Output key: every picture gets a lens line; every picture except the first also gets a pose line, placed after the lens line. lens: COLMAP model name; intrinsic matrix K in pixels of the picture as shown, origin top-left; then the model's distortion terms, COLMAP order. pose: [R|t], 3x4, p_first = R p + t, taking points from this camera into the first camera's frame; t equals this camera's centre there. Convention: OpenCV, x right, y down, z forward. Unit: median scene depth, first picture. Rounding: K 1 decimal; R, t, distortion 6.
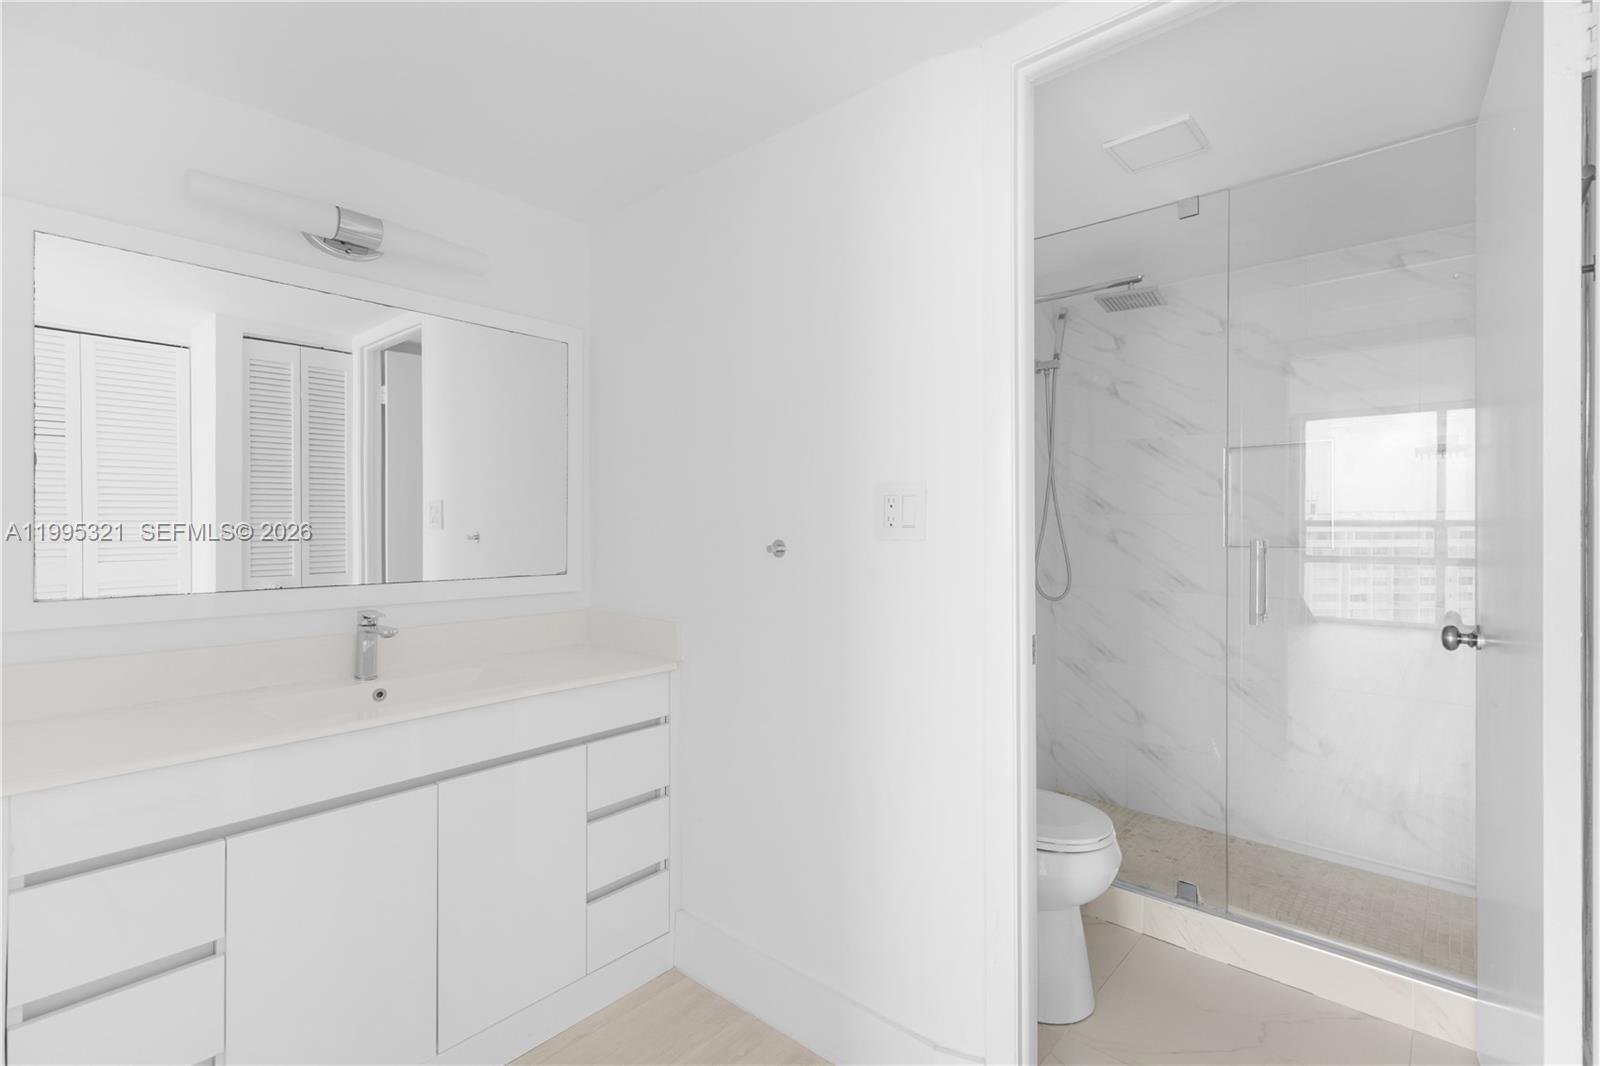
lens RADIAL K [[720.0, 0, 804.6], [0, 720.0, 527.0], [0, 0, 1]] dist [-0.000988, -0.000868]
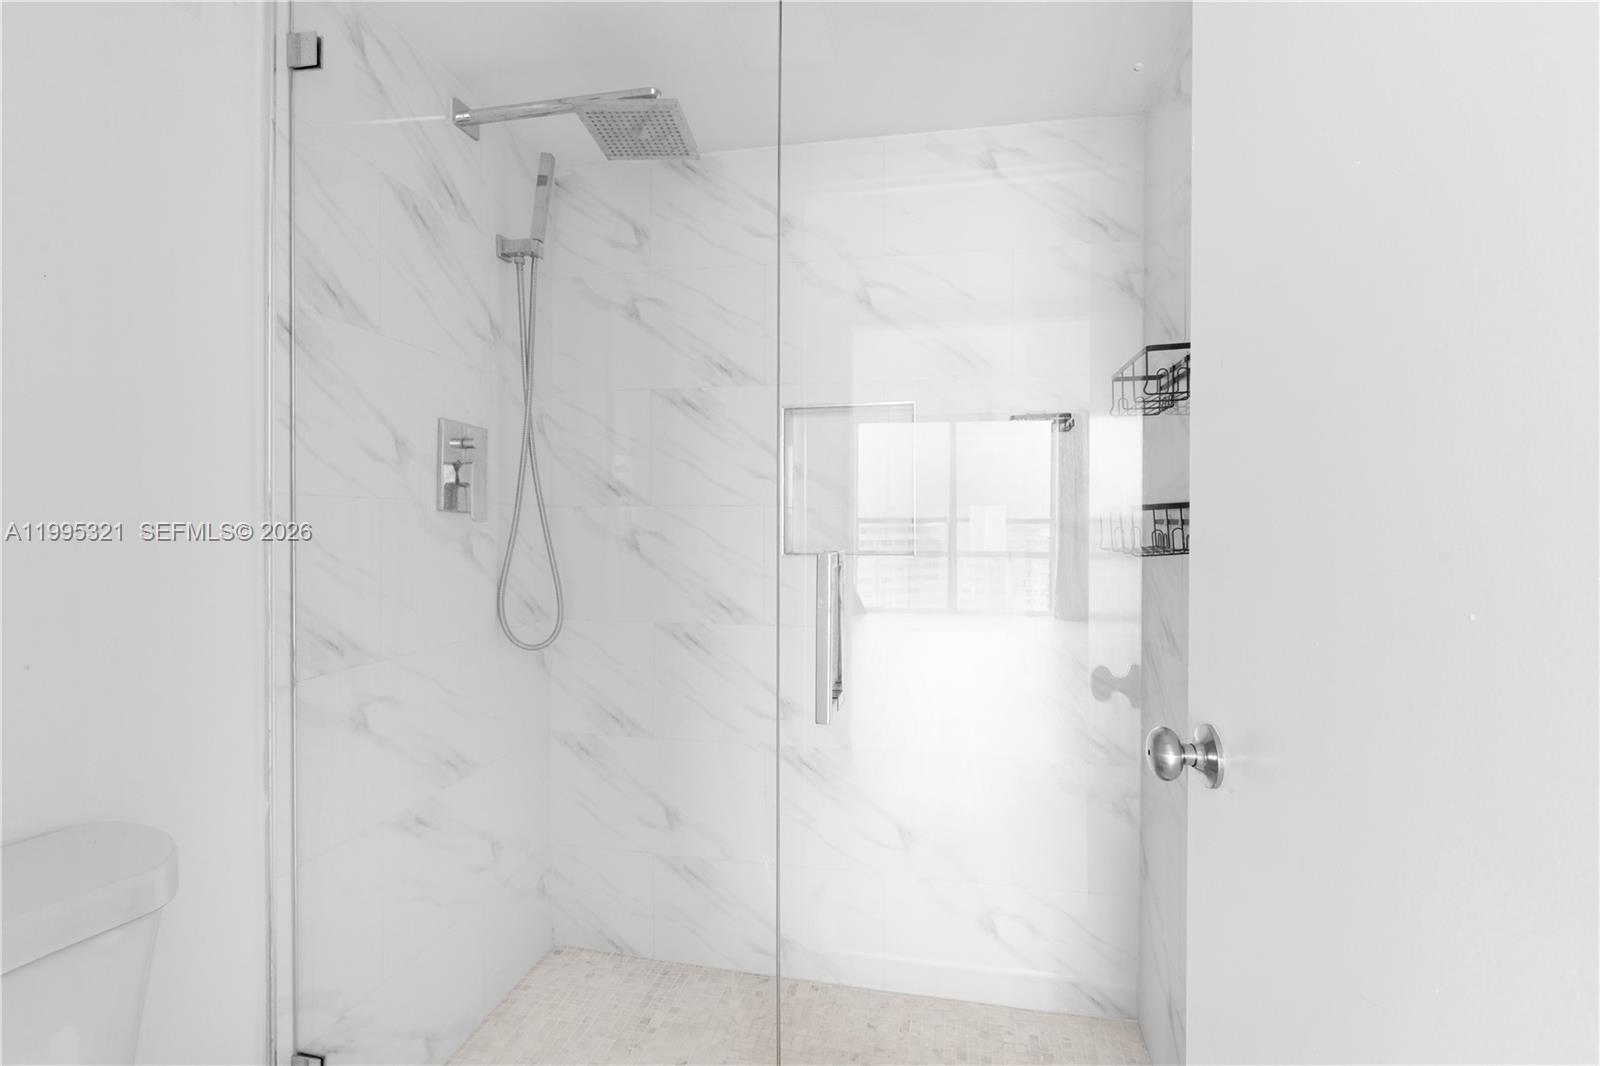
lens RADIAL K [[720.0, 0, 804.6], [0, 720.0, 527.0], [0, 0, 1]] dist [-0.000988, -0.000868]
pose [[0.856619, -0.002261, 0.515945, 0.207816], [-0.000346, 0.999988, 0.004957, -0.001455], [-0.515950, -0.004425, 0.856608, 0.339325]]
